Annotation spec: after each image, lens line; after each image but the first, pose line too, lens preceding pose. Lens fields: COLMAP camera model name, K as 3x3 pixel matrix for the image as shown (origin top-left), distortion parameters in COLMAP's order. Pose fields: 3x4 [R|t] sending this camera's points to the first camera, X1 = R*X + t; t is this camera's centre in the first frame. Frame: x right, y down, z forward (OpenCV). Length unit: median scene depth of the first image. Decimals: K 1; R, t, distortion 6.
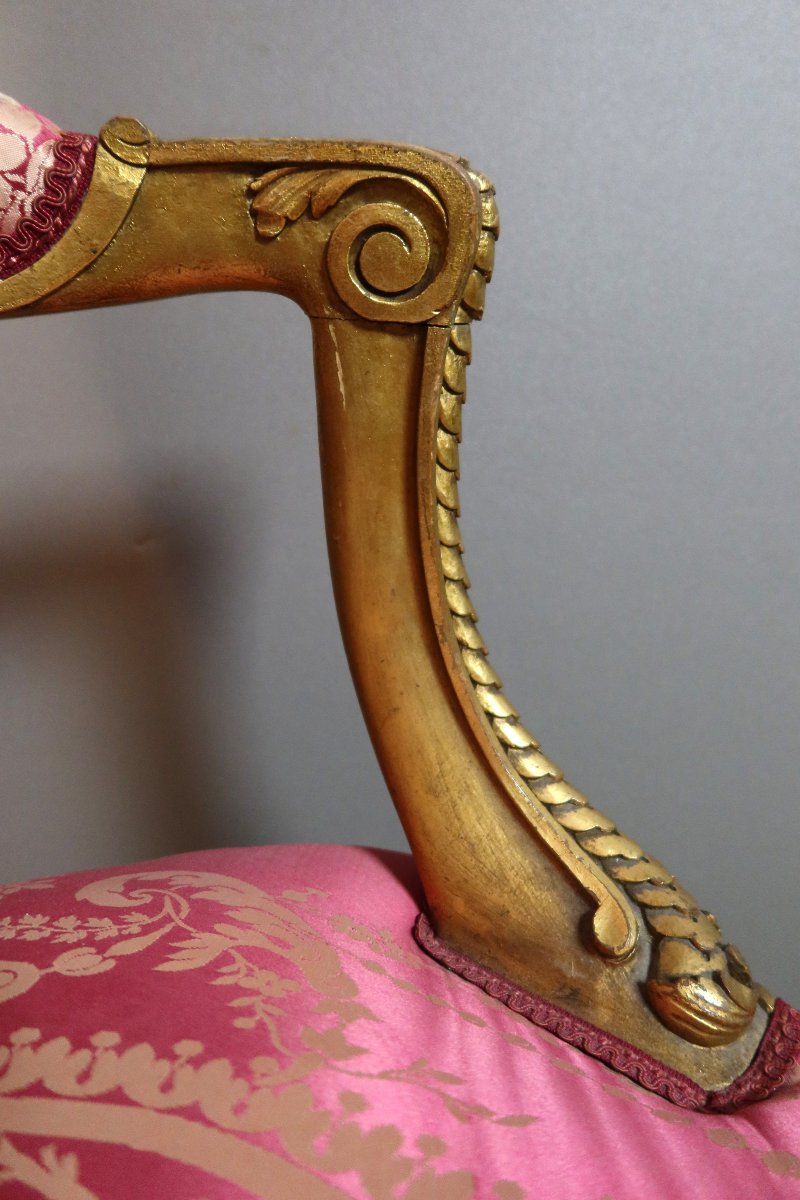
lens RADIAL K [[771.8, 0, 400.0], [0, 771.8, 600.0], [0, 0, 1]] dist [-0.043432, 0.006422]
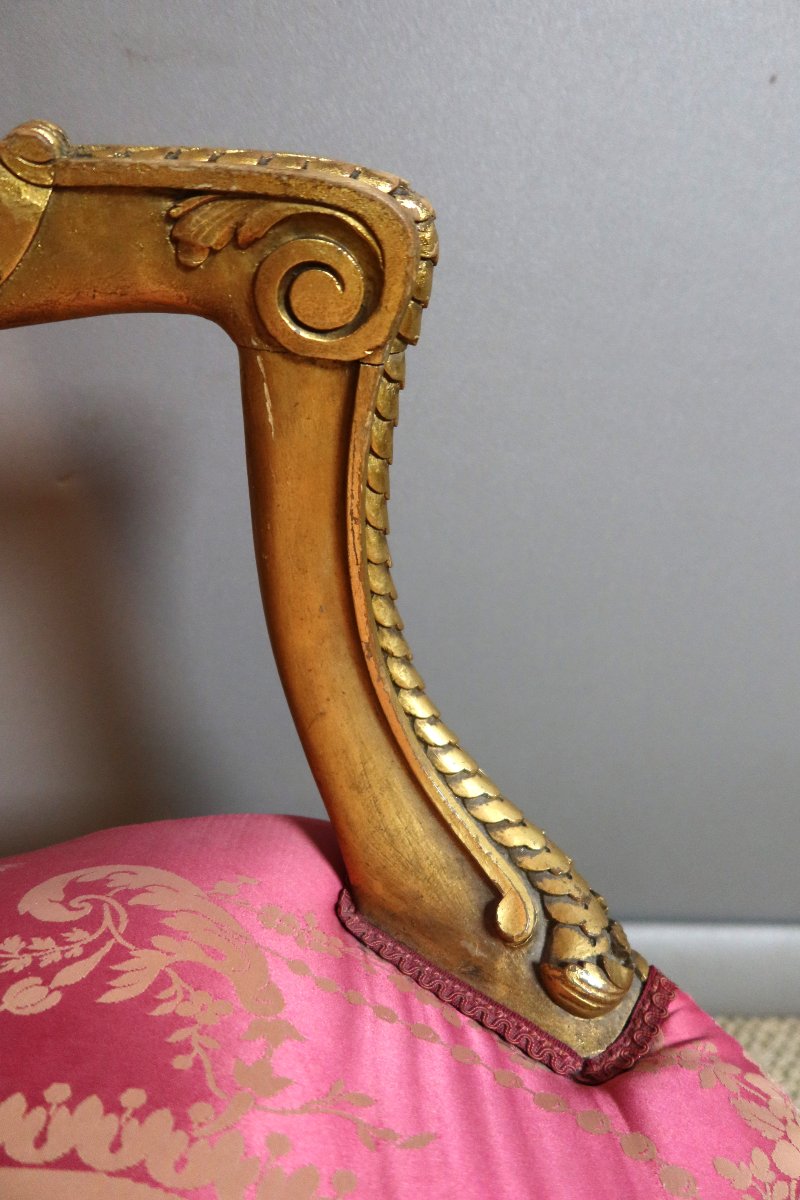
lens RADIAL K [[771.8, 0, 400.0], [0, 771.8, 600.0], [0, 0, 1]] dist [-0.043432, 0.006422]
pose [[0.995994, 0.015878, 0.087995, 0.005888], [-0.031528, 0.983264, 0.179438, -0.240799], [-0.083673, -0.181493, 0.979826, -0.005852]]
